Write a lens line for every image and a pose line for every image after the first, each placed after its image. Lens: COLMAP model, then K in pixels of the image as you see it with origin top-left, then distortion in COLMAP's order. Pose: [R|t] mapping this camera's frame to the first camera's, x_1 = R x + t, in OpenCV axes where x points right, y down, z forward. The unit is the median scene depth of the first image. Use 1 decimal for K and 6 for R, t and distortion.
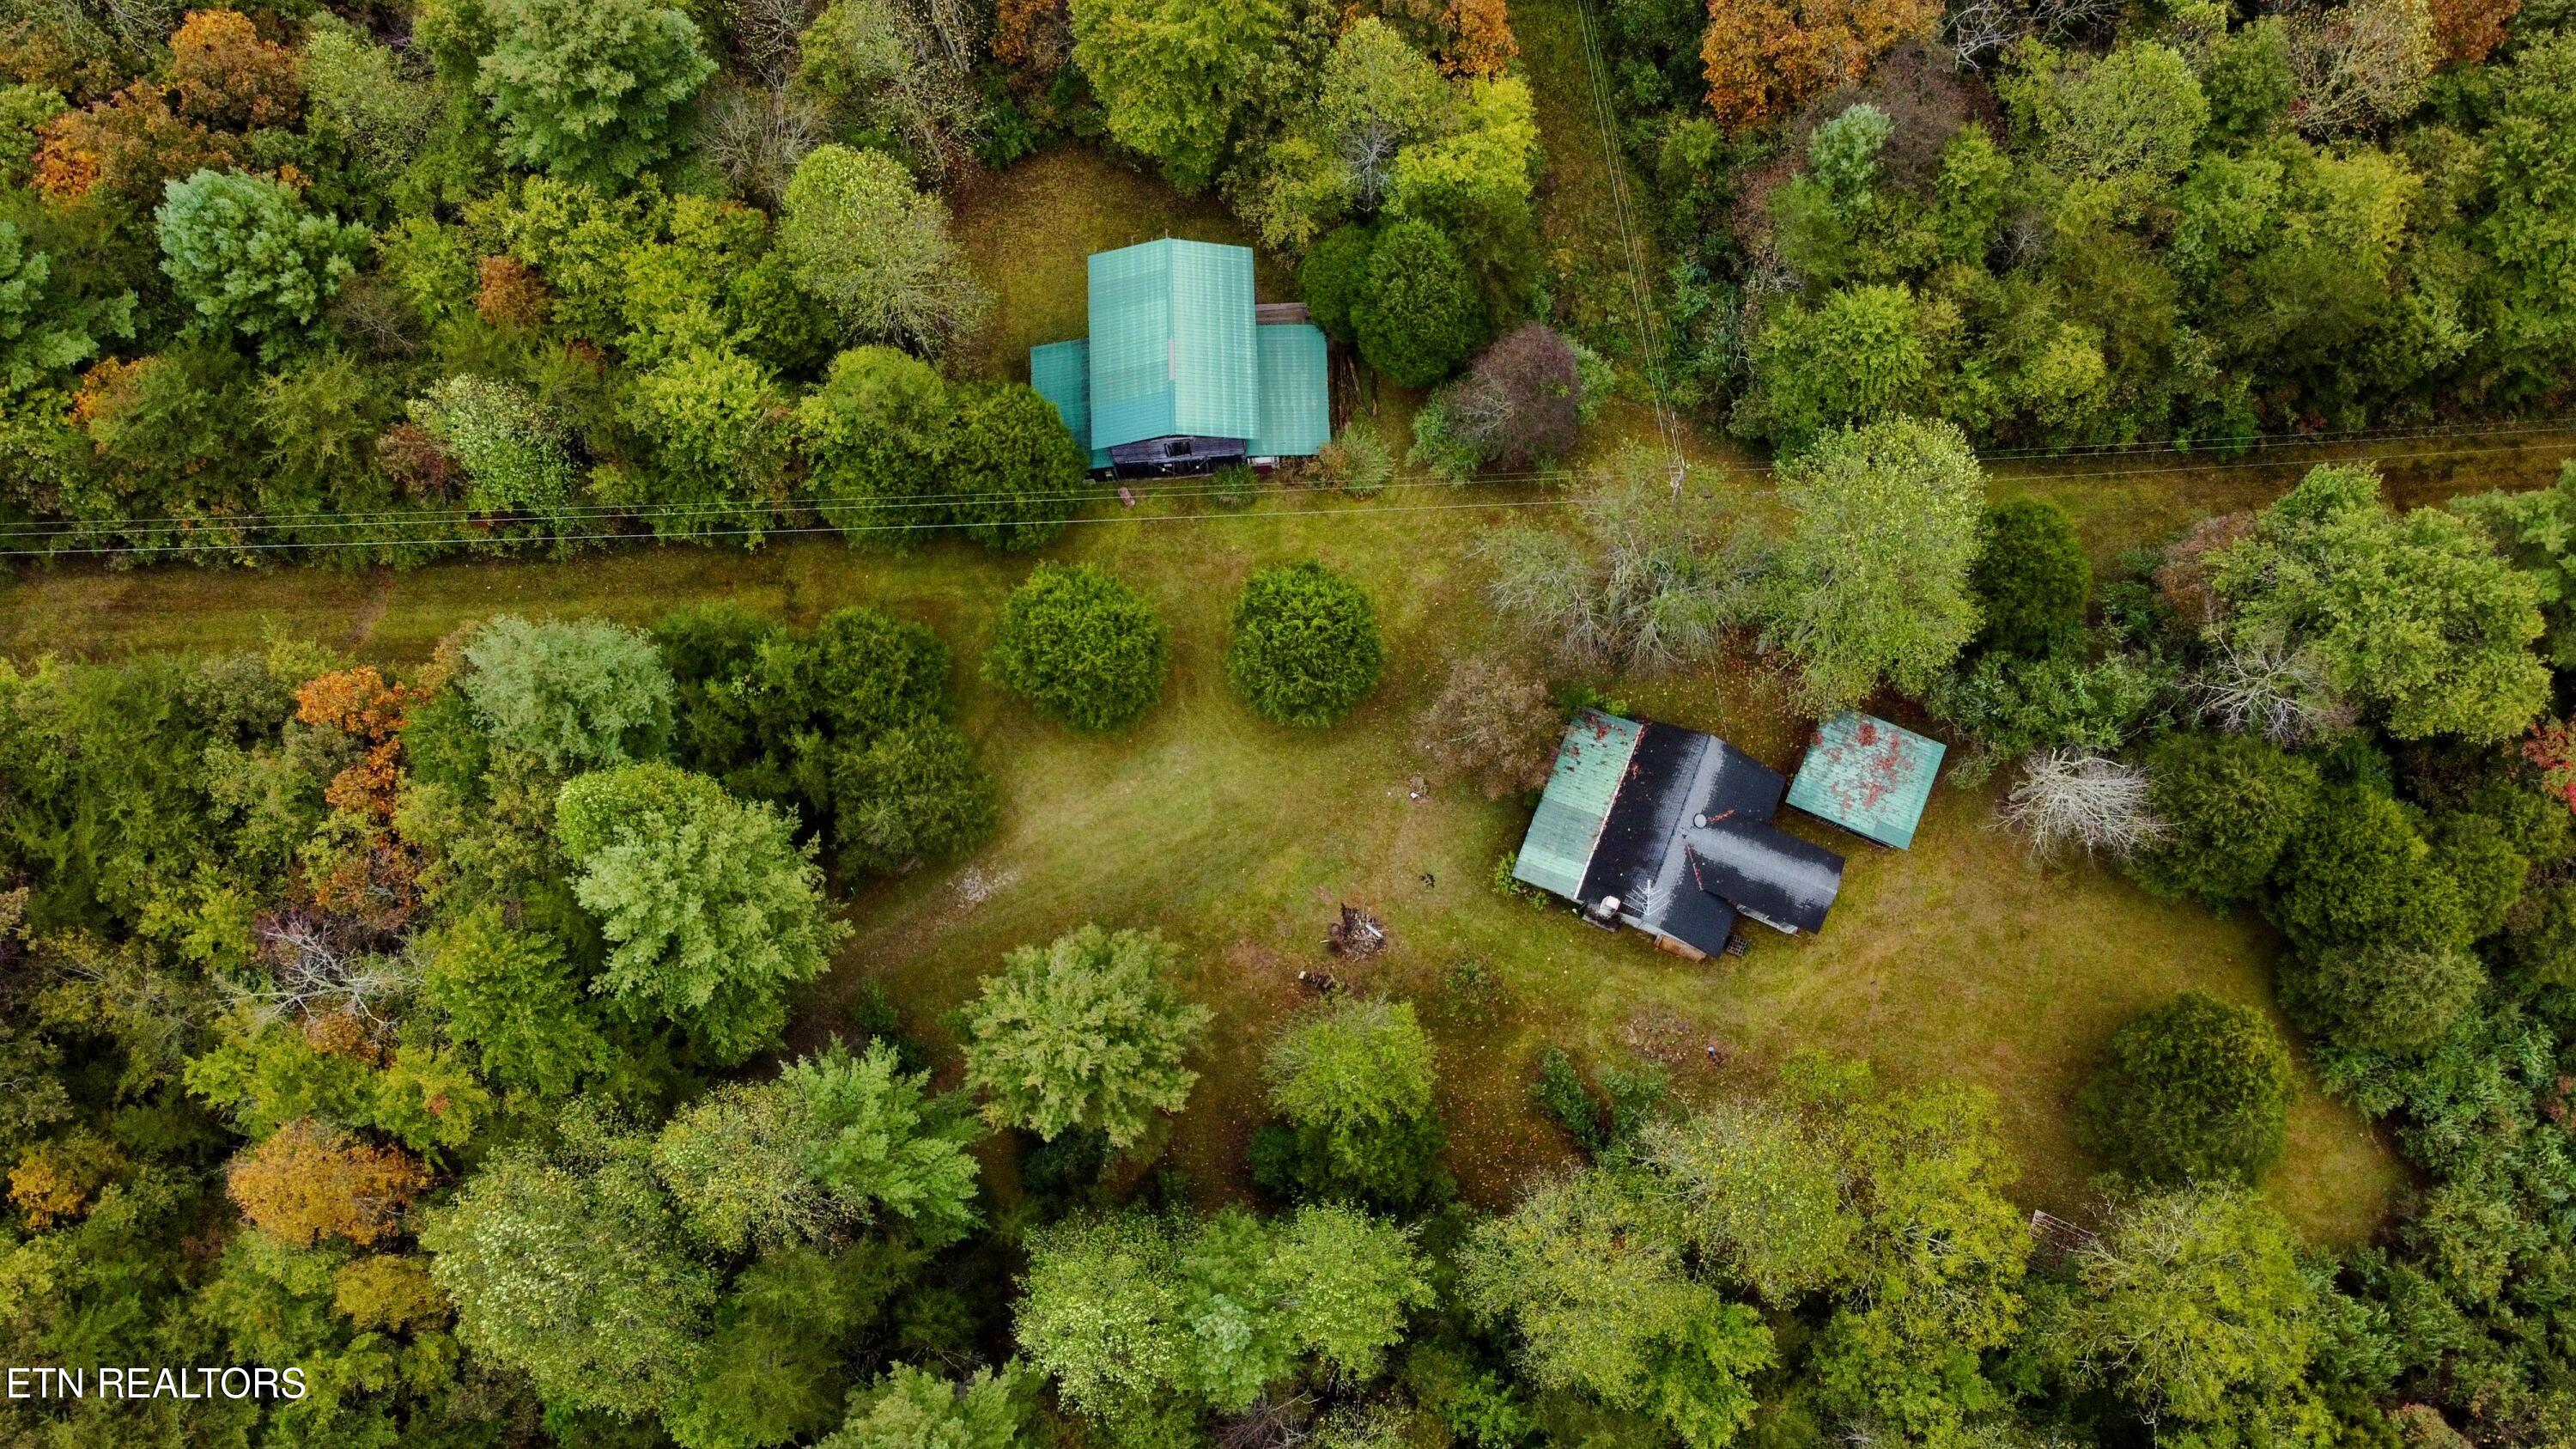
lens RADIAL K [[1928.4, 0, 1293.6], [0, 1928.4, 736.4], [0, 0, 1]] dist [-0.009094, -0.004979]
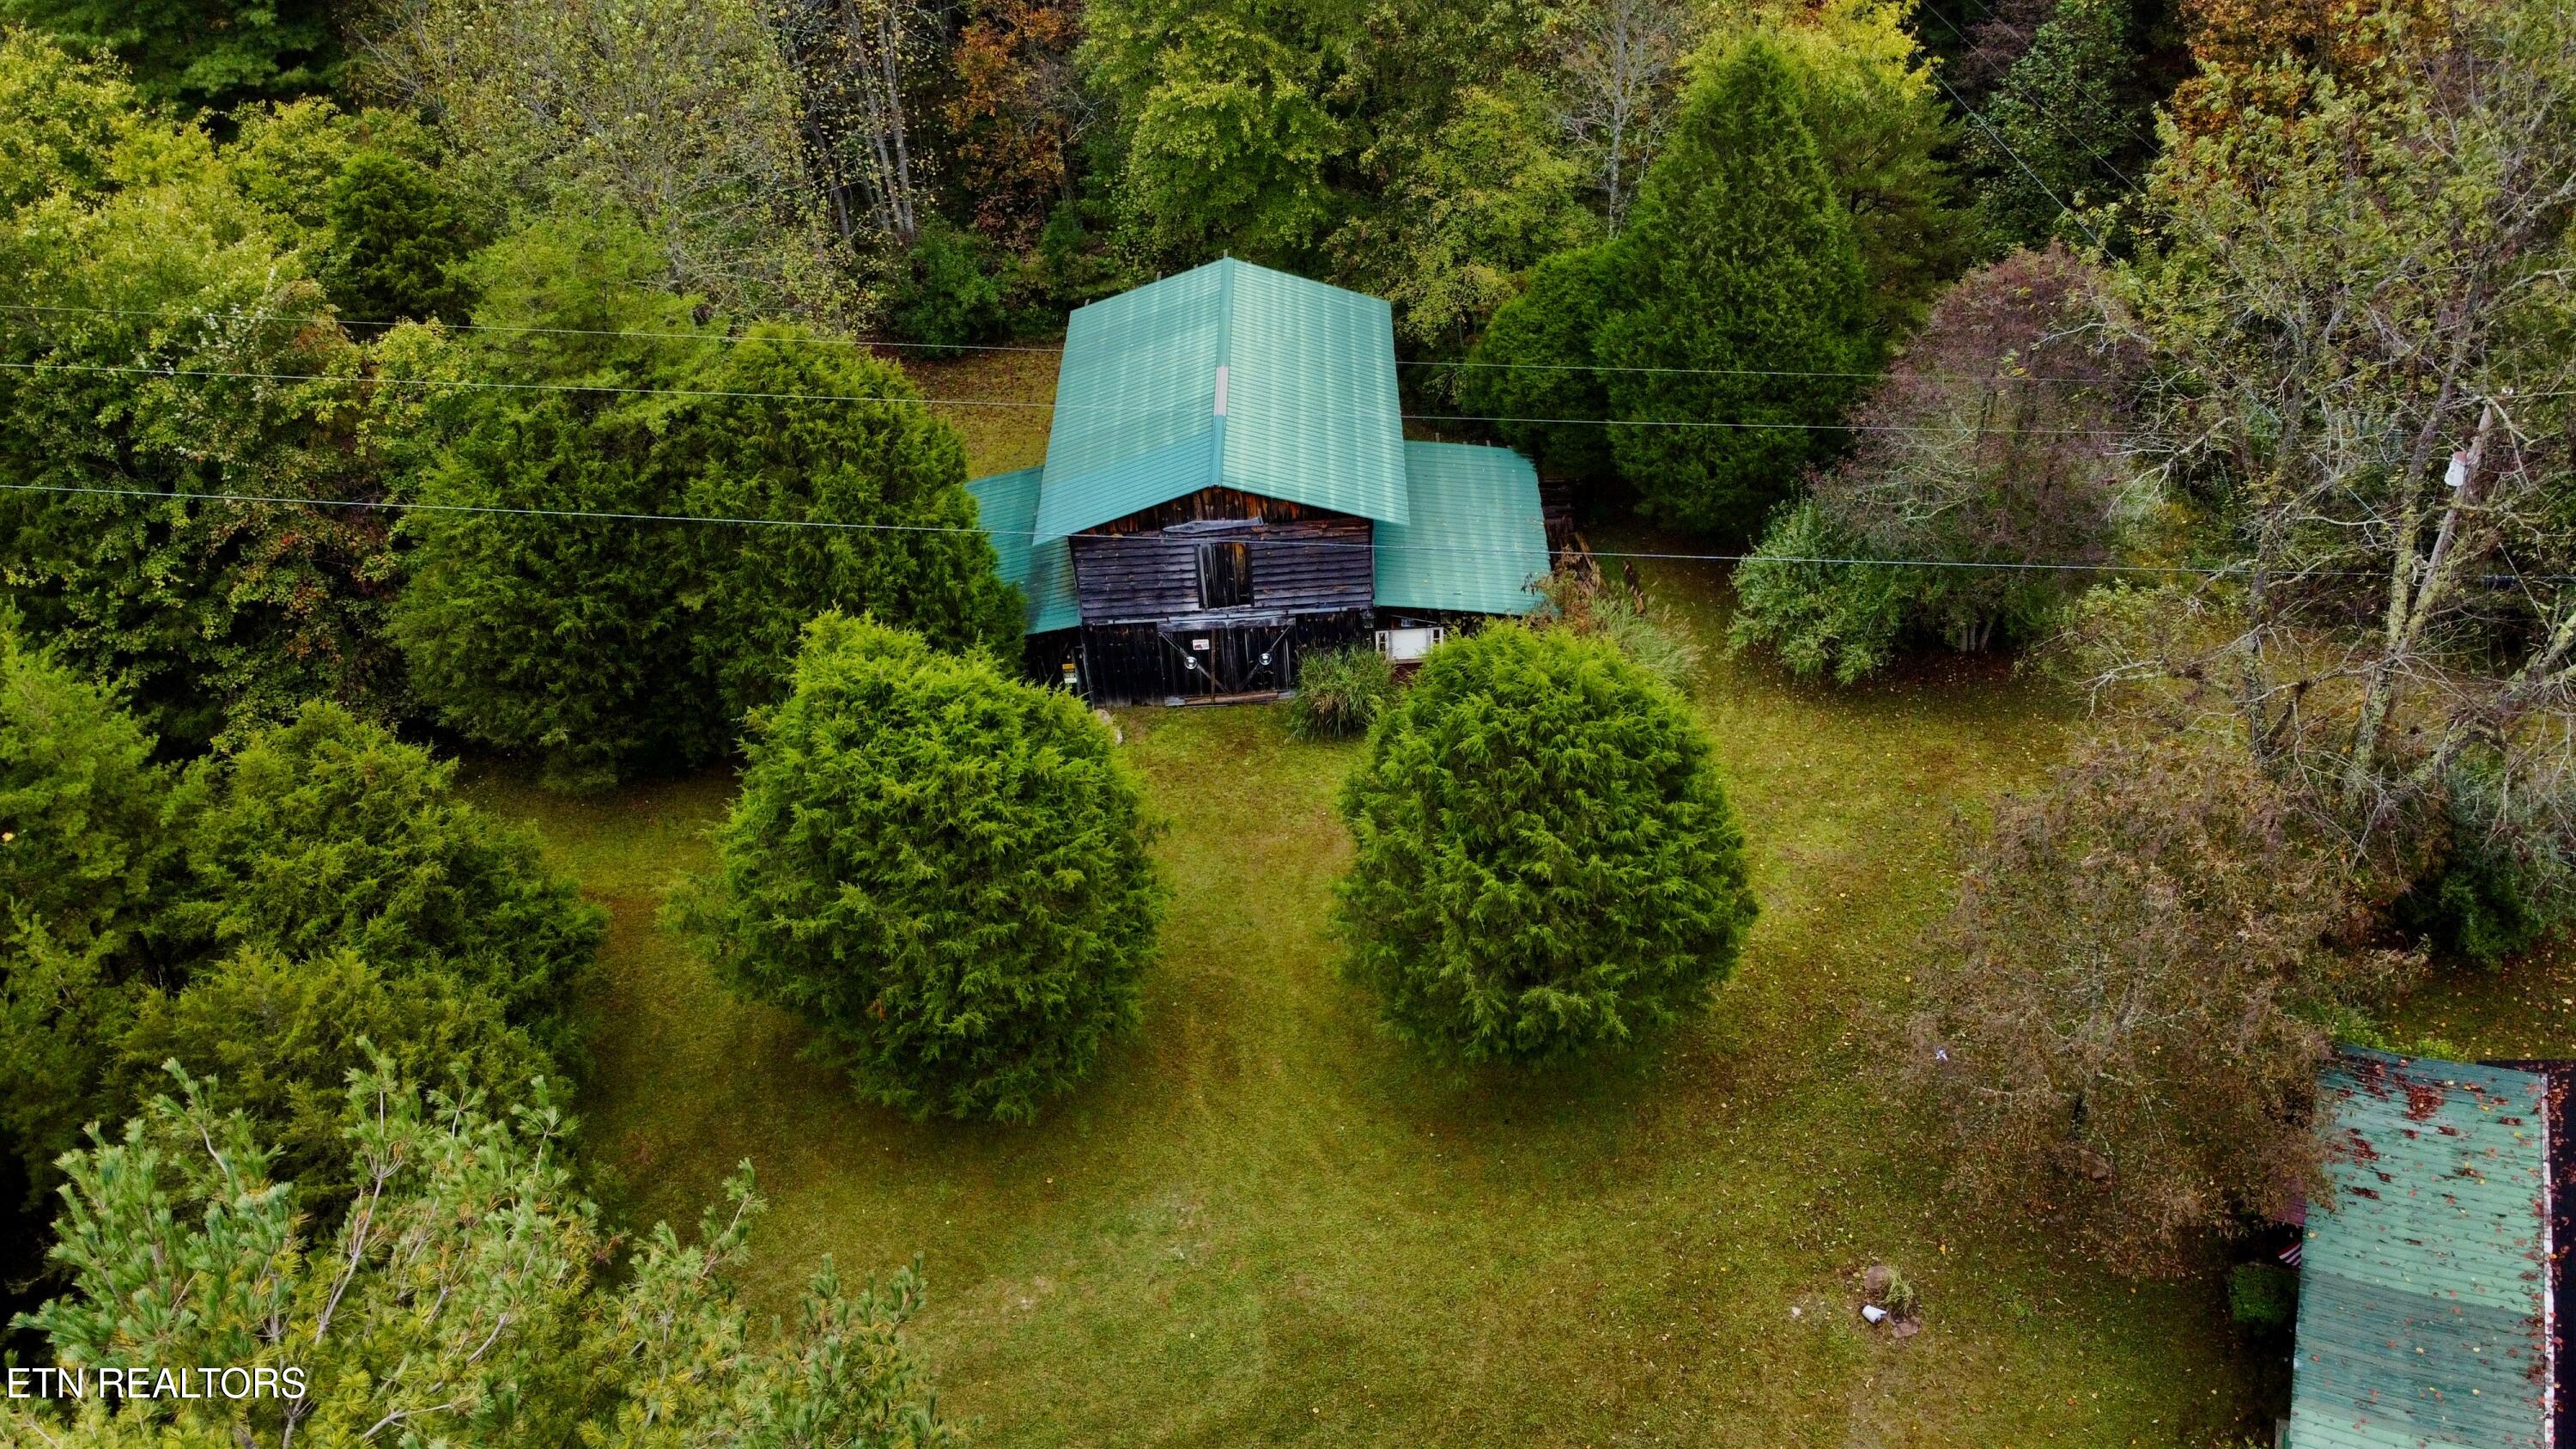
lens RADIAL K [[1928.4, 0, 1293.6], [0, 1928.4, 736.4], [0, 0, 1]] dist [-0.009094, -0.004979]
pose [[0.999158, 0.012649, -0.039033, -0.025799], [-0.032722, 0.819587, -0.572020, 0.138798], [0.024755, 0.572815, 0.819311, 0.647450]]
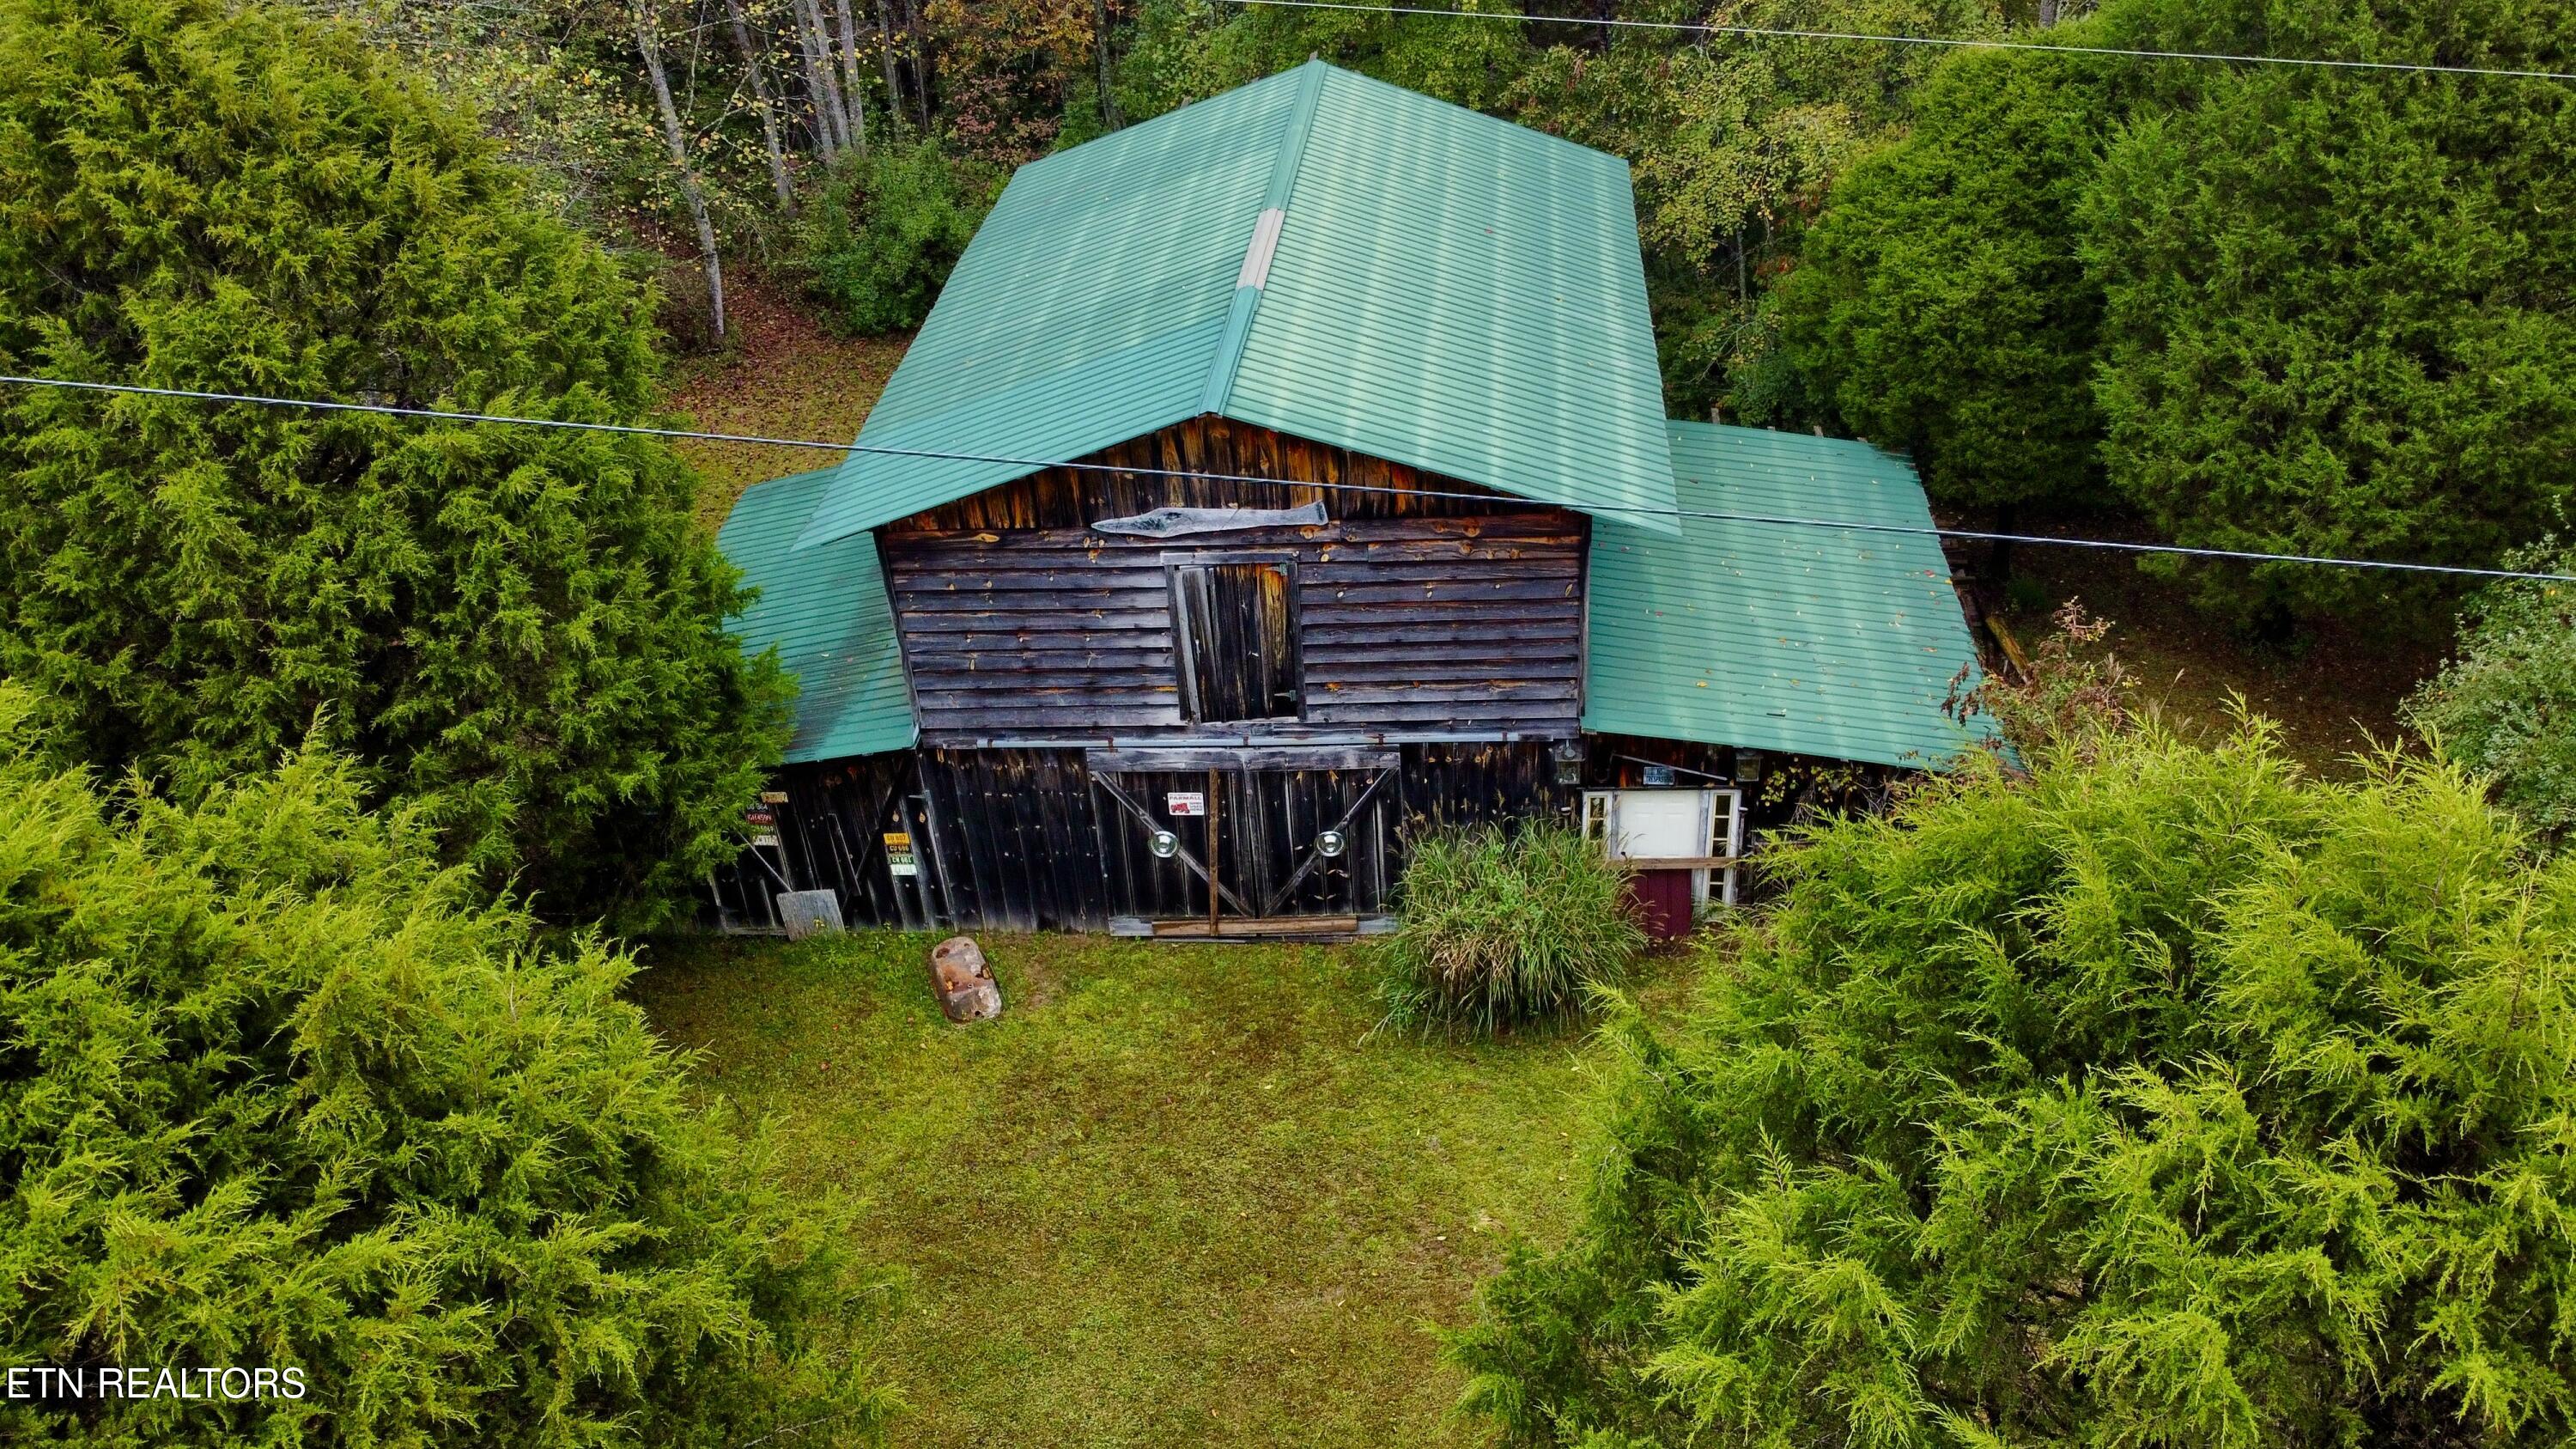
lens RADIAL K [[1928.4, 0, 1293.6], [0, 1928.4, 736.4], [0, 0, 1]] dist [-0.009094, -0.004979]
pose [[0.990185, 0.052339, -0.129595, -0.028743], [-0.123724, 0.759552, -0.638571, -0.018311], [0.065012, 0.648338, 0.758572, 0.852883]]
